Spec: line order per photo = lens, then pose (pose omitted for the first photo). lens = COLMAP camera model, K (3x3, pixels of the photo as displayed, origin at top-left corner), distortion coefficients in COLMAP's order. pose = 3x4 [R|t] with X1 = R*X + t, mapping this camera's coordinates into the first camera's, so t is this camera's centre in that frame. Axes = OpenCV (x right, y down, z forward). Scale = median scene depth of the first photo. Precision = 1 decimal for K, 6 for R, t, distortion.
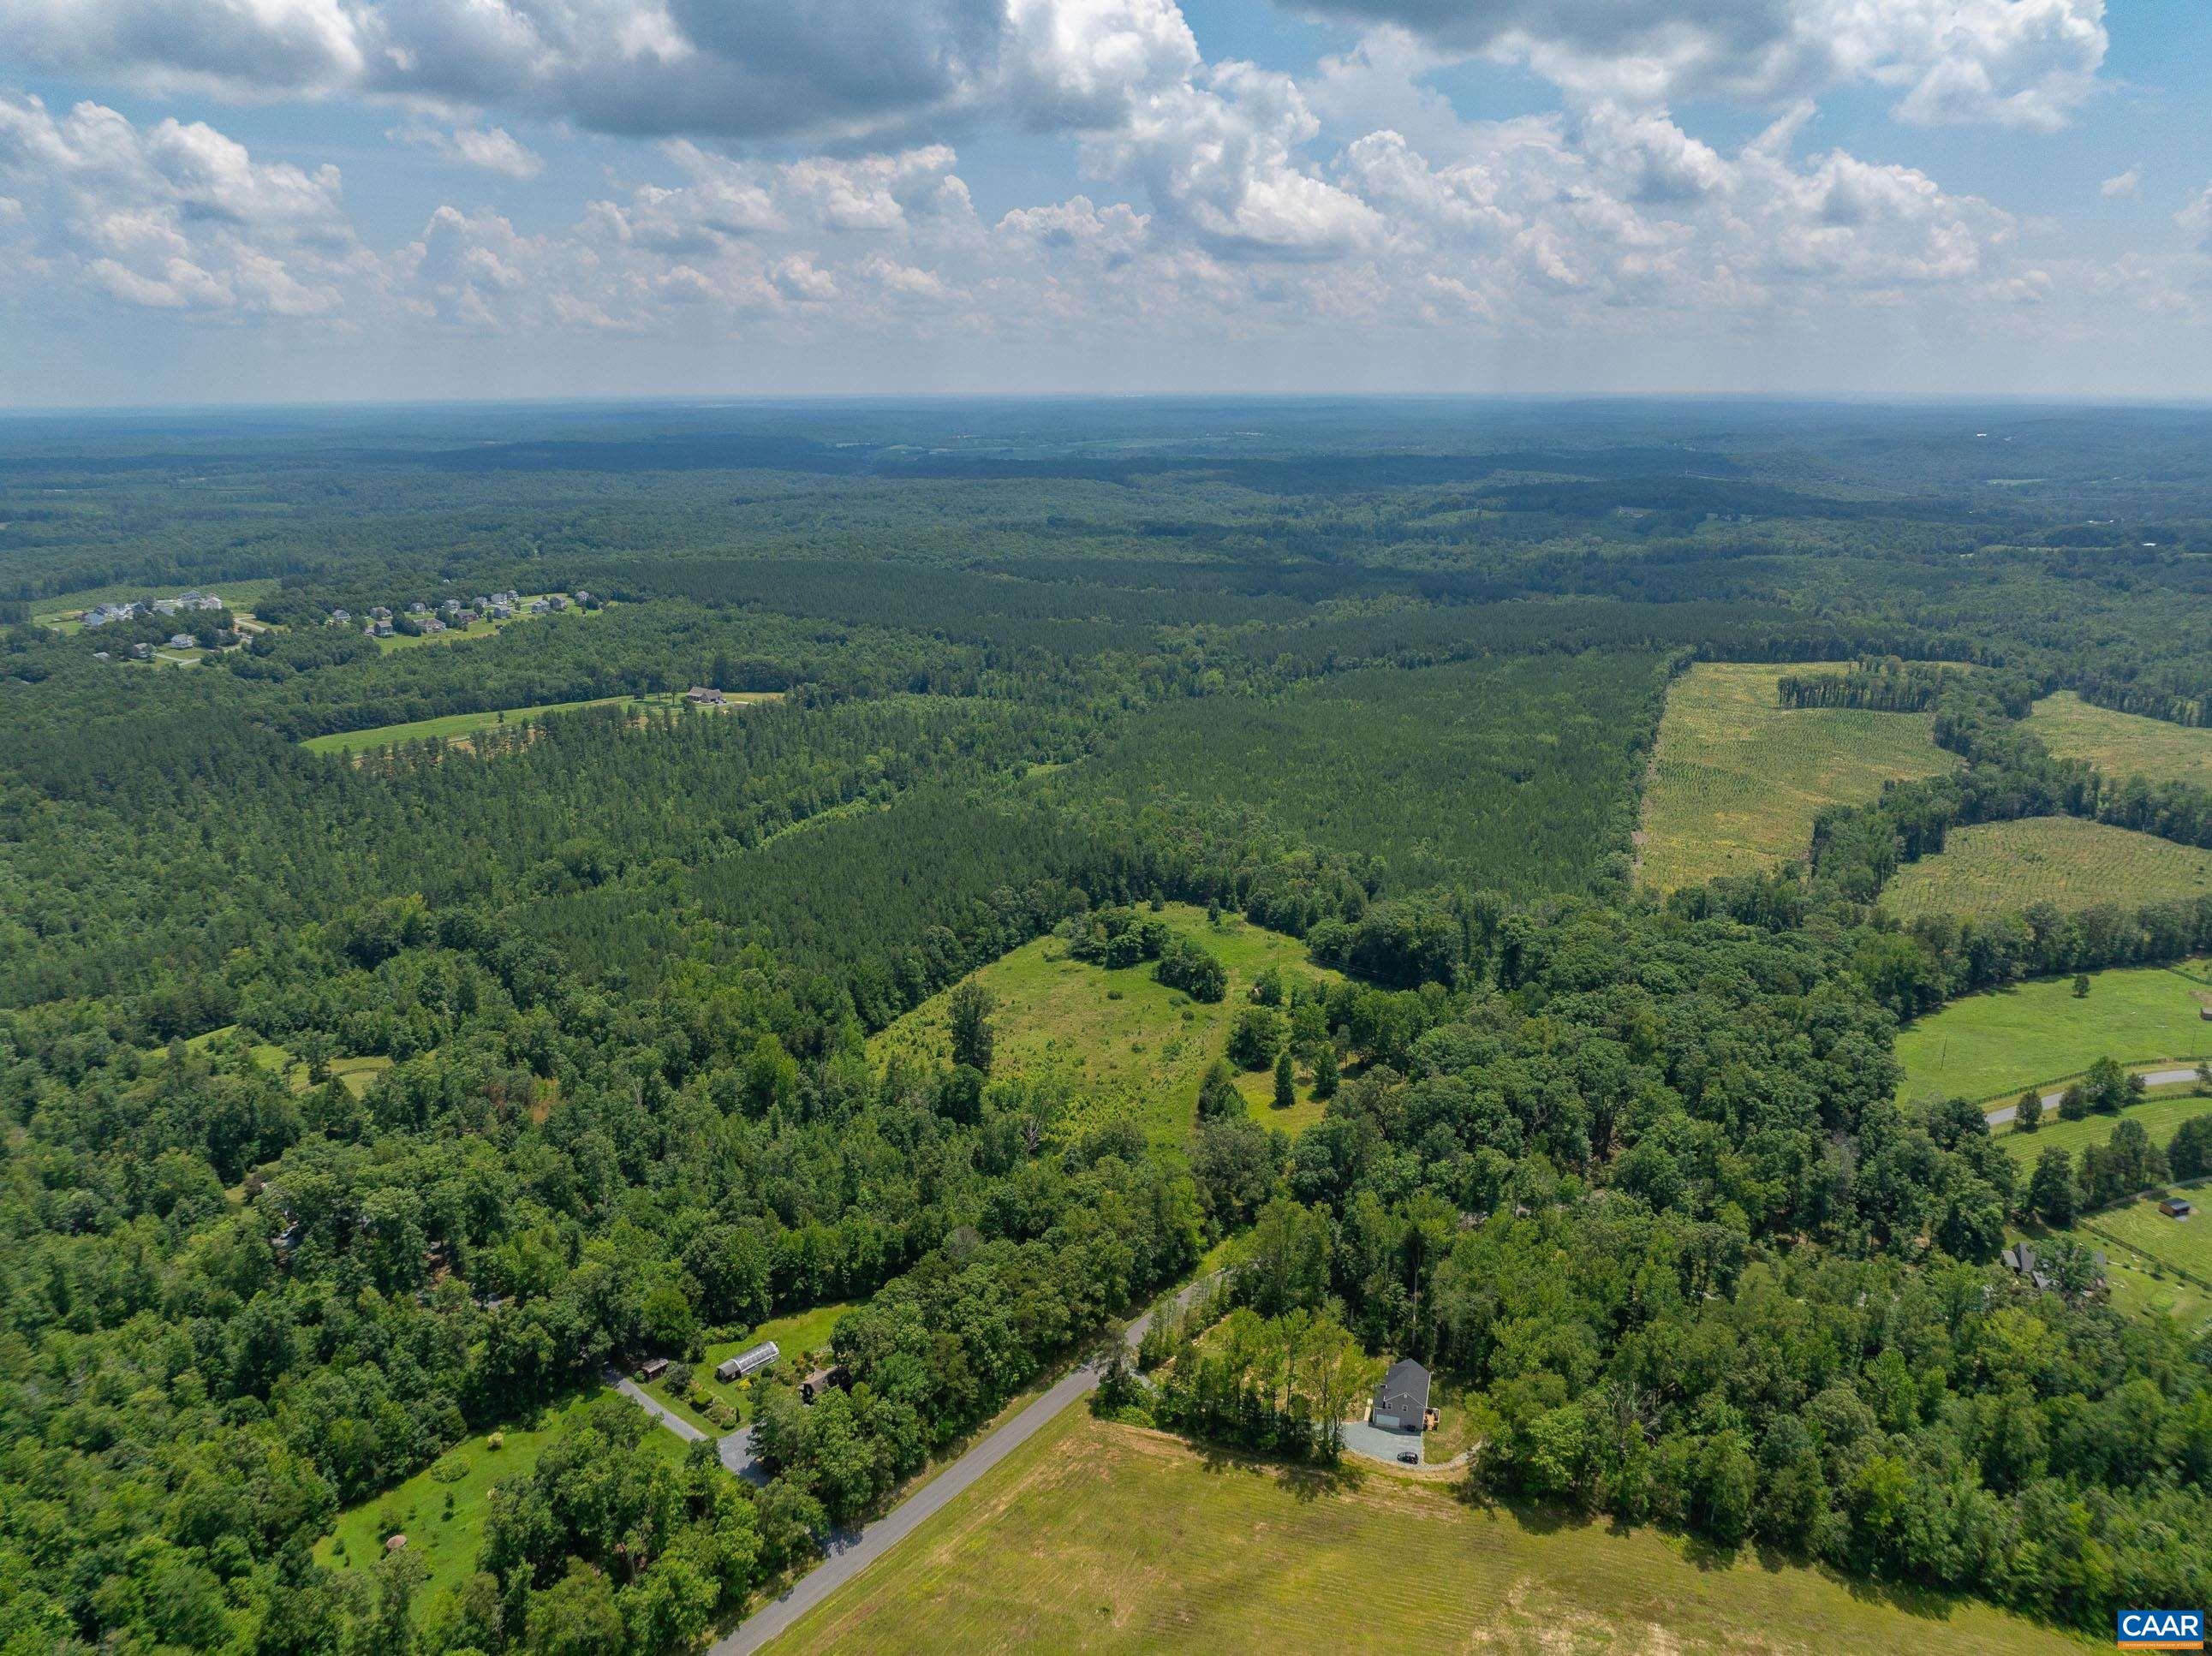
lens RADIAL K [[1554.0, 0, 1111.9], [0, 1554.0, 851.8], [0, 0, 1]] dist [-0.042494, 0.014827]
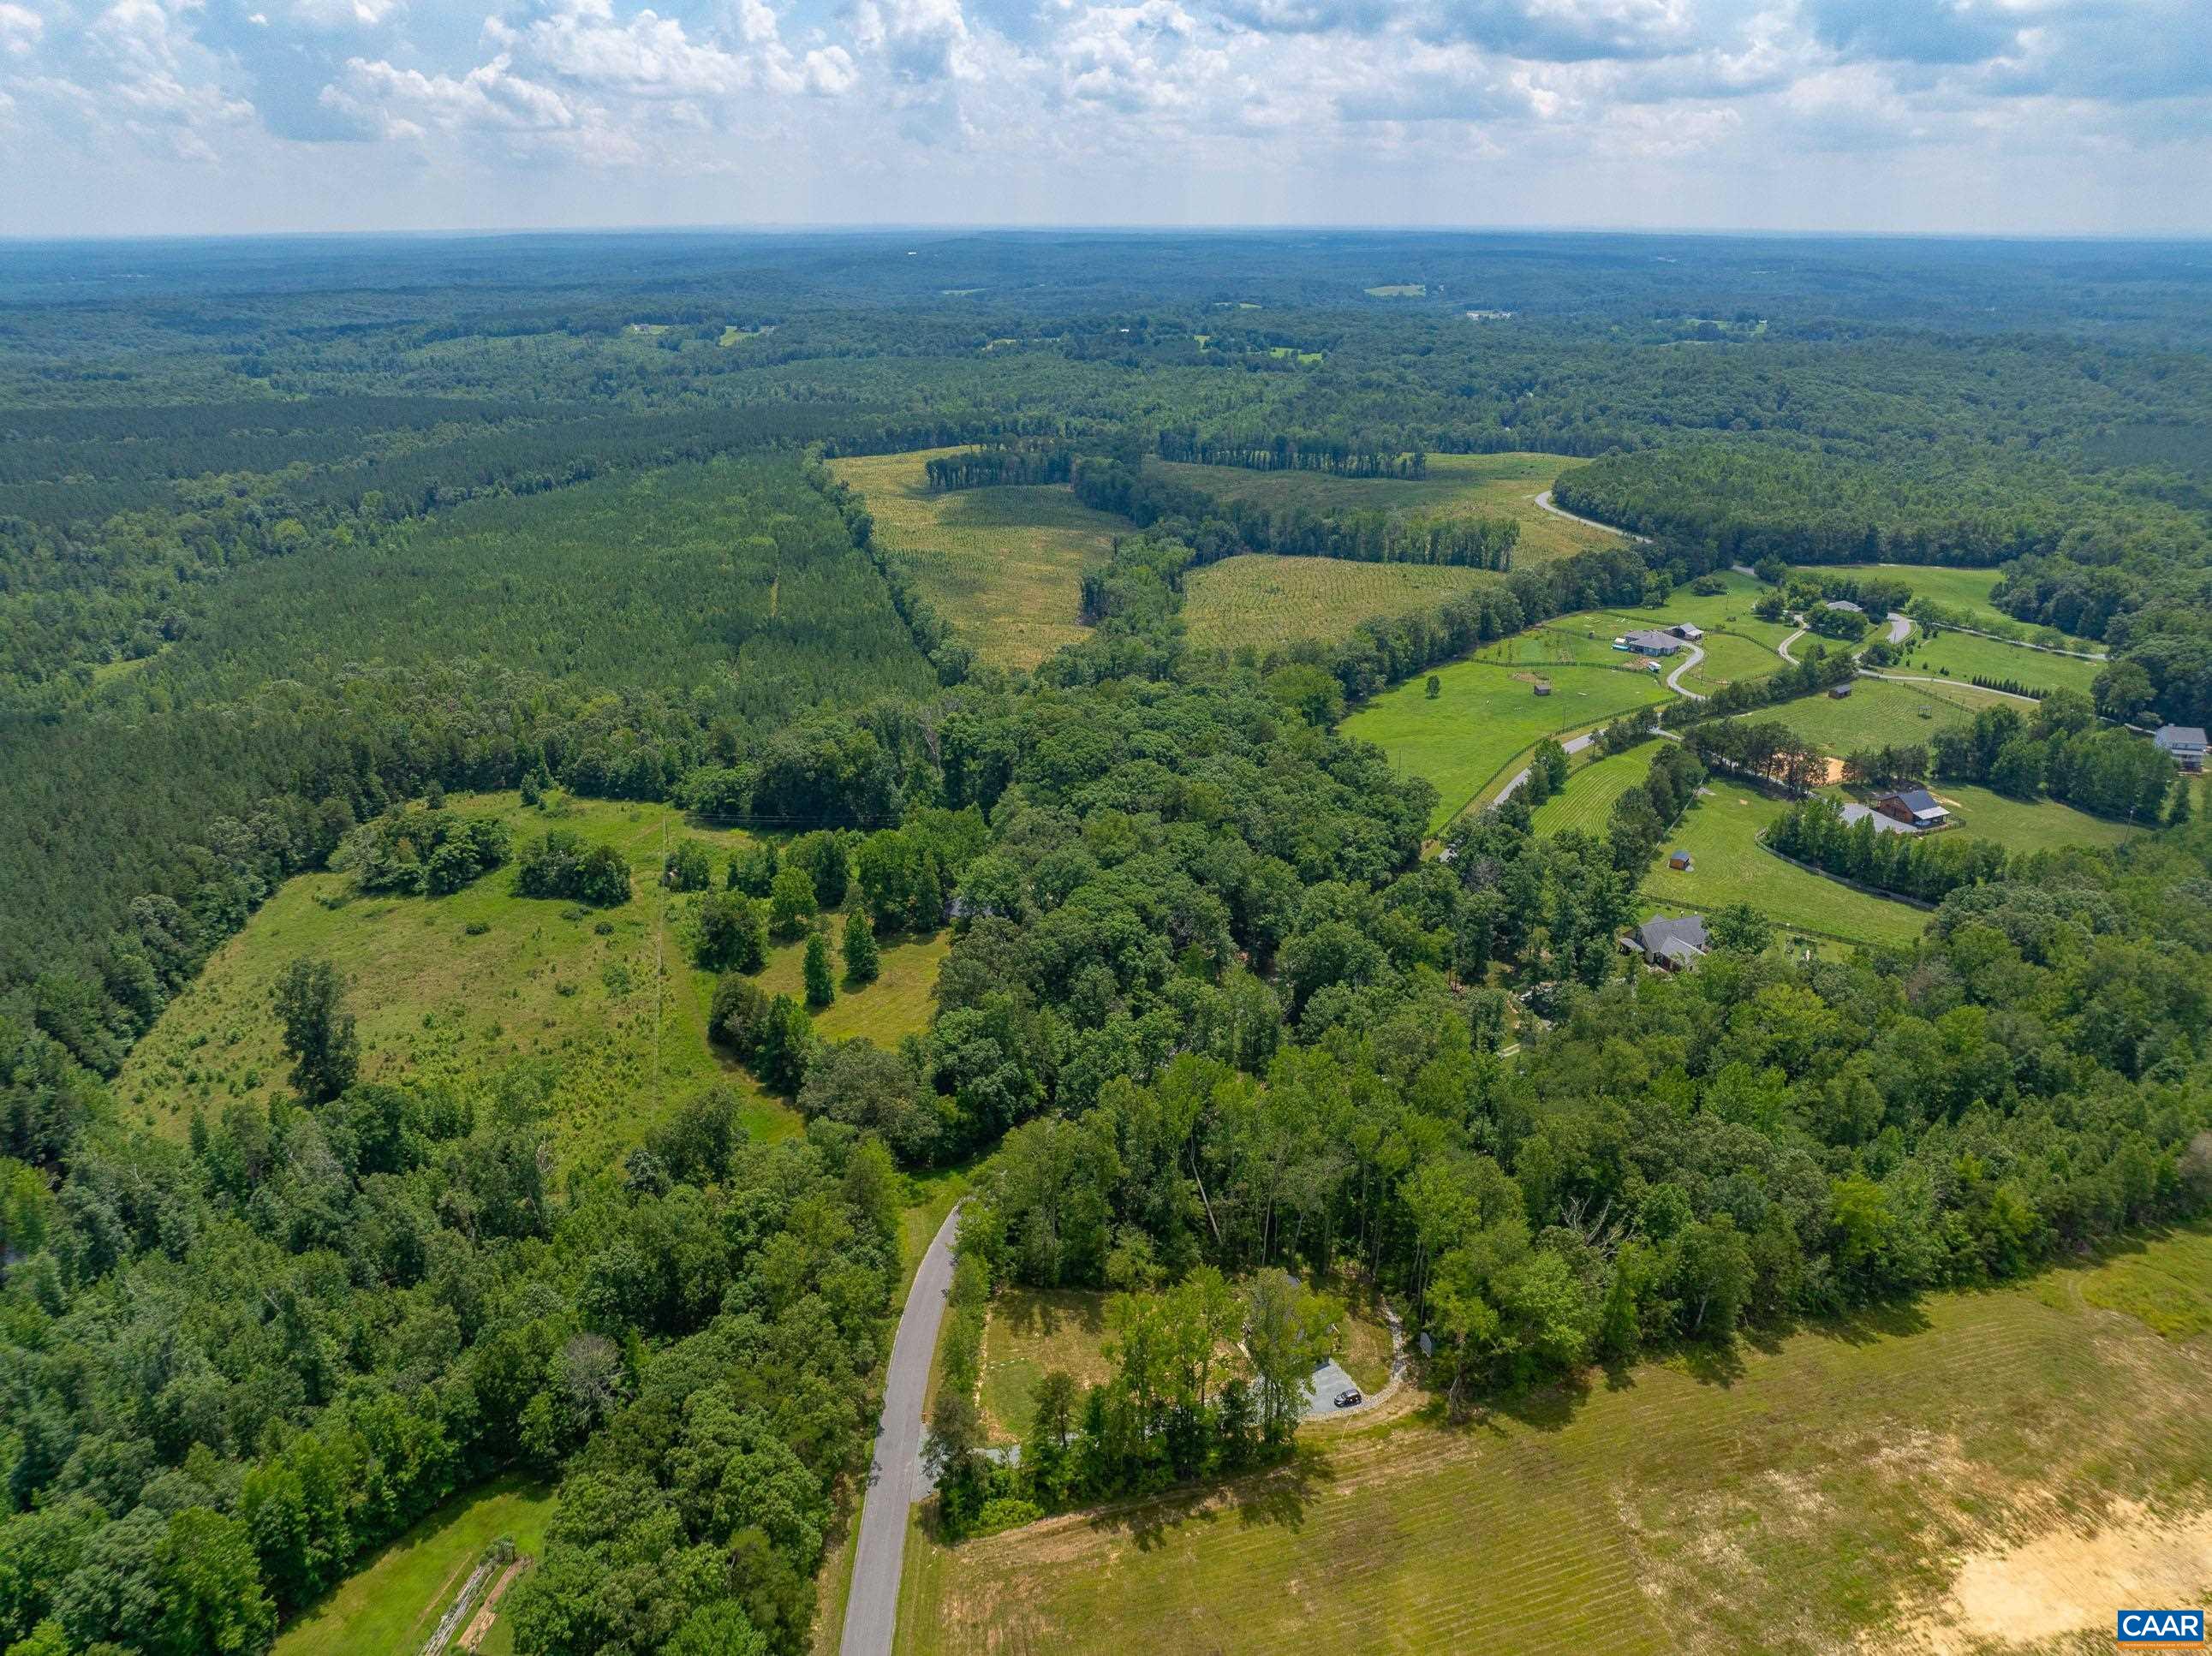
lens RADIAL K [[1554.0, 0, 1110.2], [0, 1554.0, 821.3], [0, 0, 1]] dist [-0.042494, 0.014827]
pose [[0.801461, -0.213485, 0.558645, -0.085171], [0.169455, 0.976898, 0.130211, 0.001722], [-0.573537, -0.009694, 0.819122, 0.153279]]
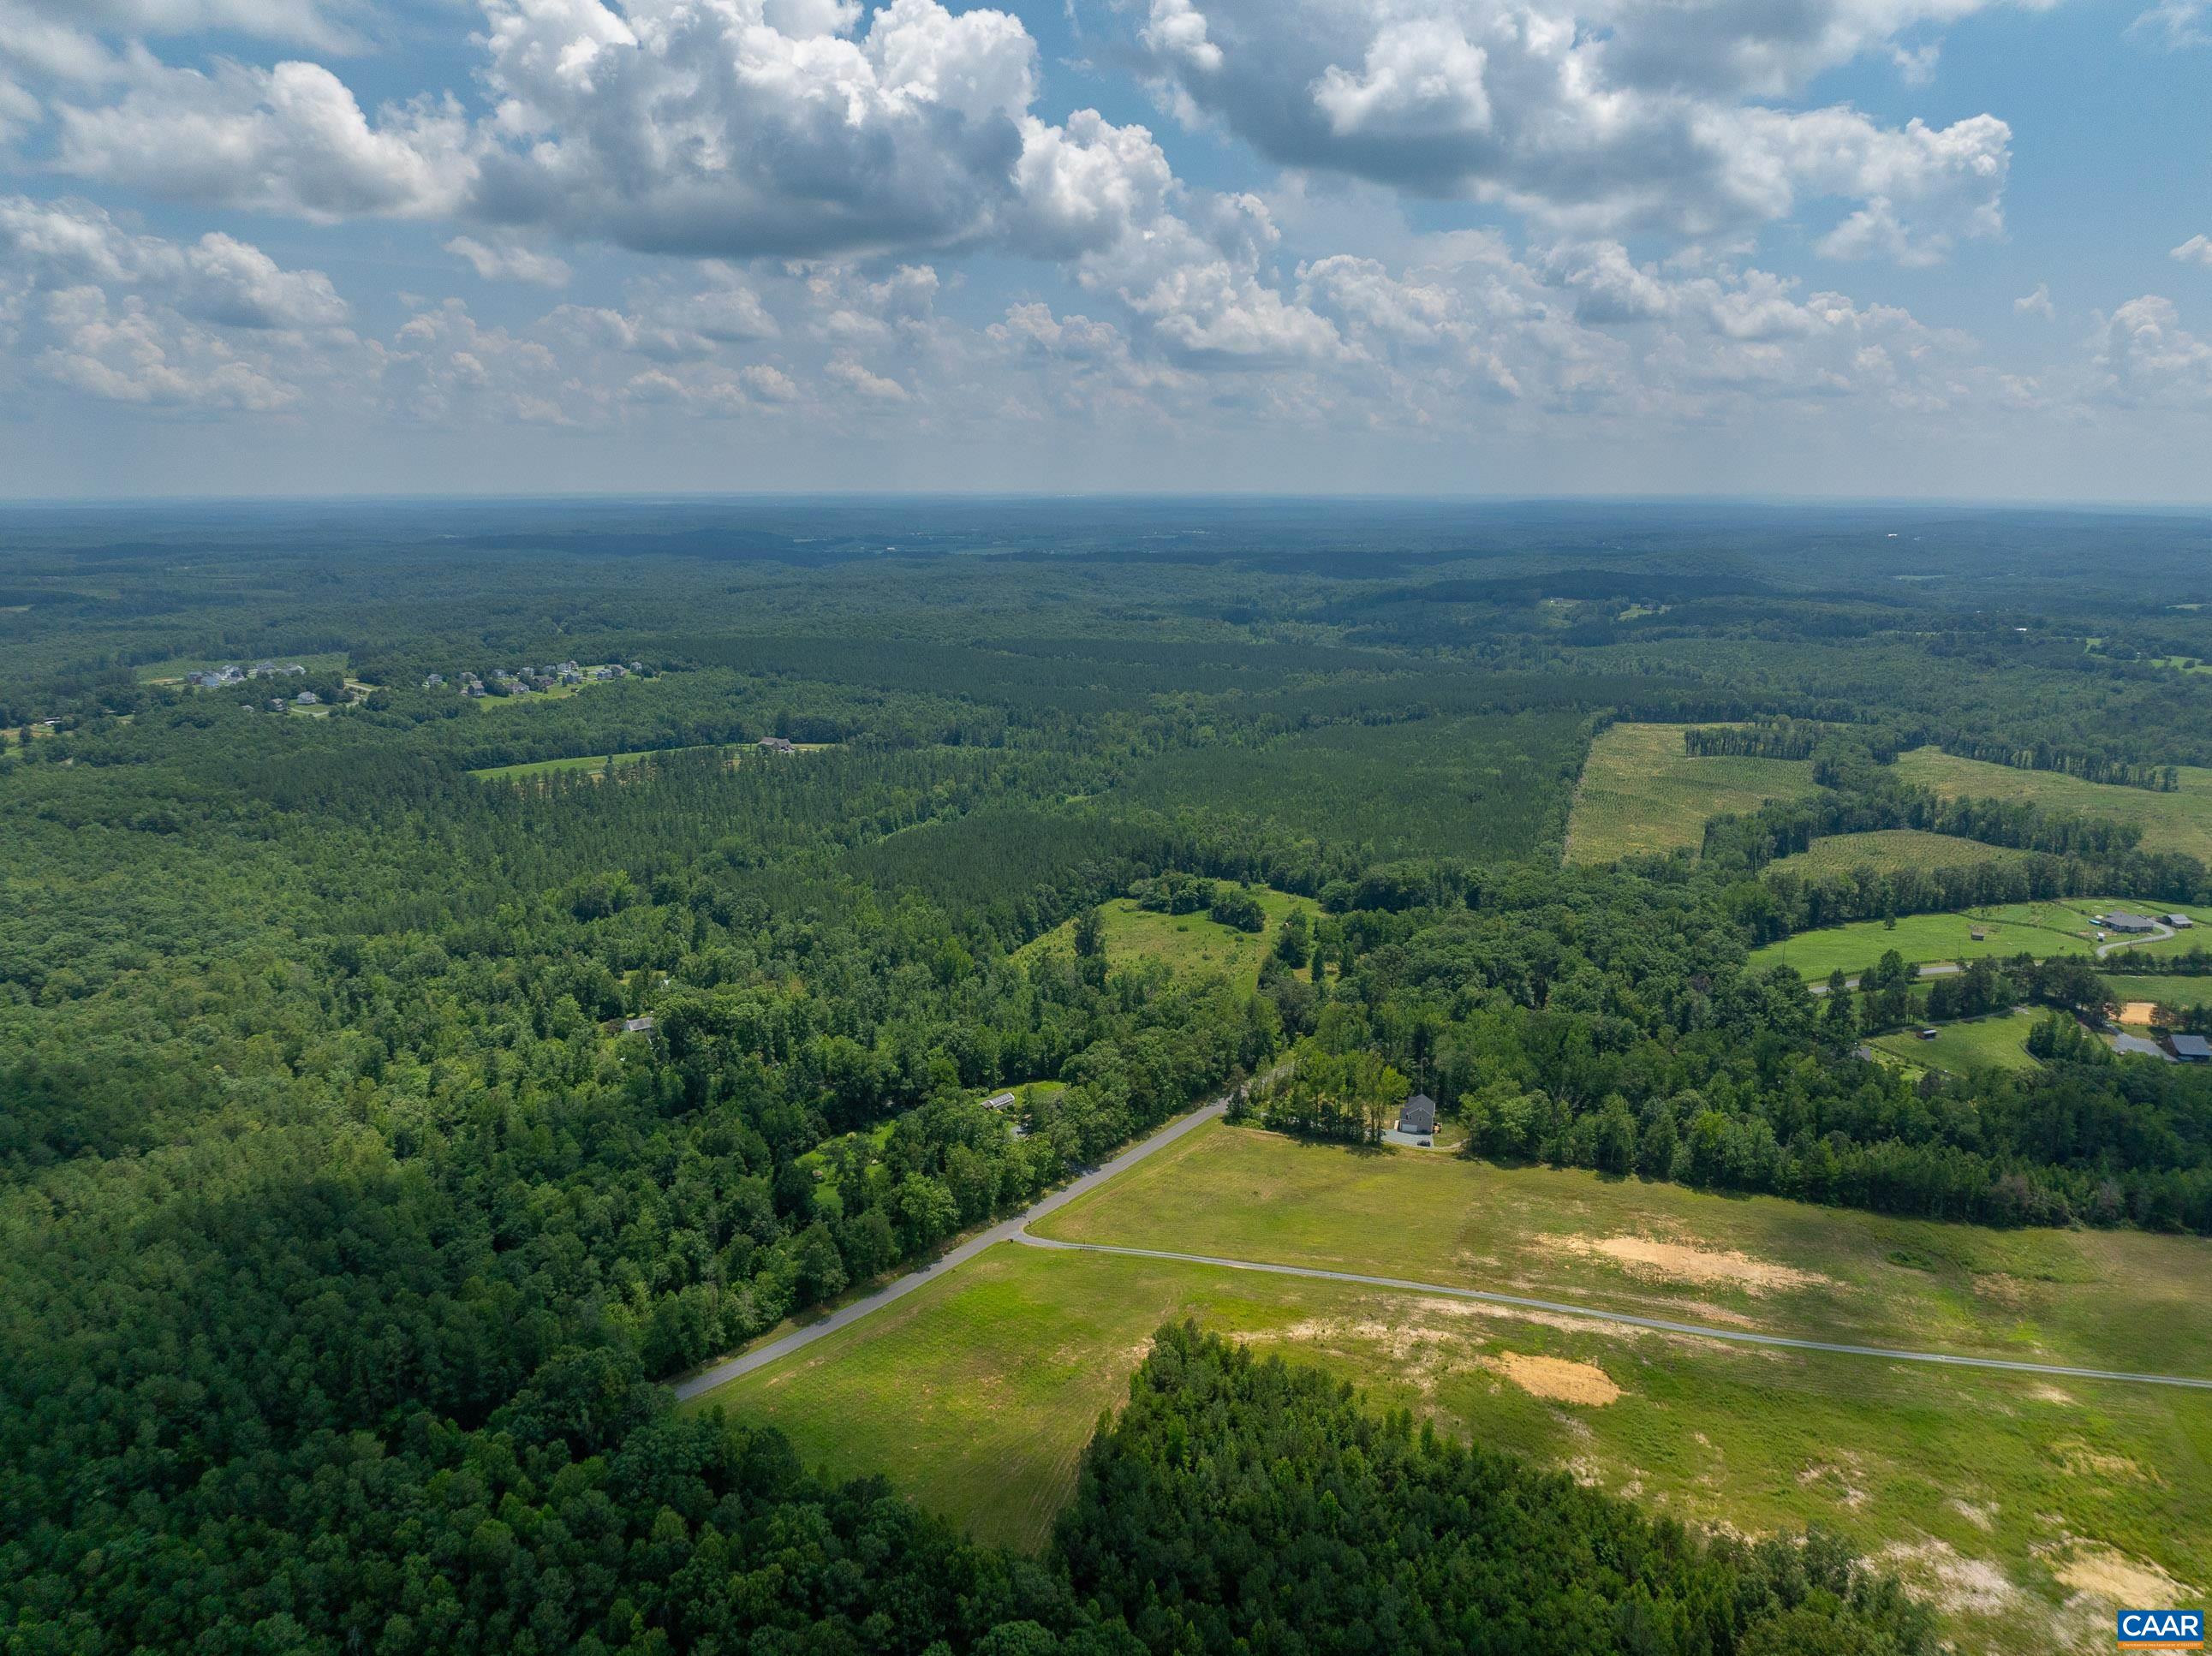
lens RADIAL K [[1555.7, 0, 1106.9], [0, 1555.7, 896.1], [0, 0, 1]] dist [-0.027129, -0.010454]
pose [[0.999372, -0.002474, 0.035359, -0.064269], [0.003689, 0.999403, -0.034342, 0.063590], [-0.035253, 0.034451, 0.998784, -0.201419]]
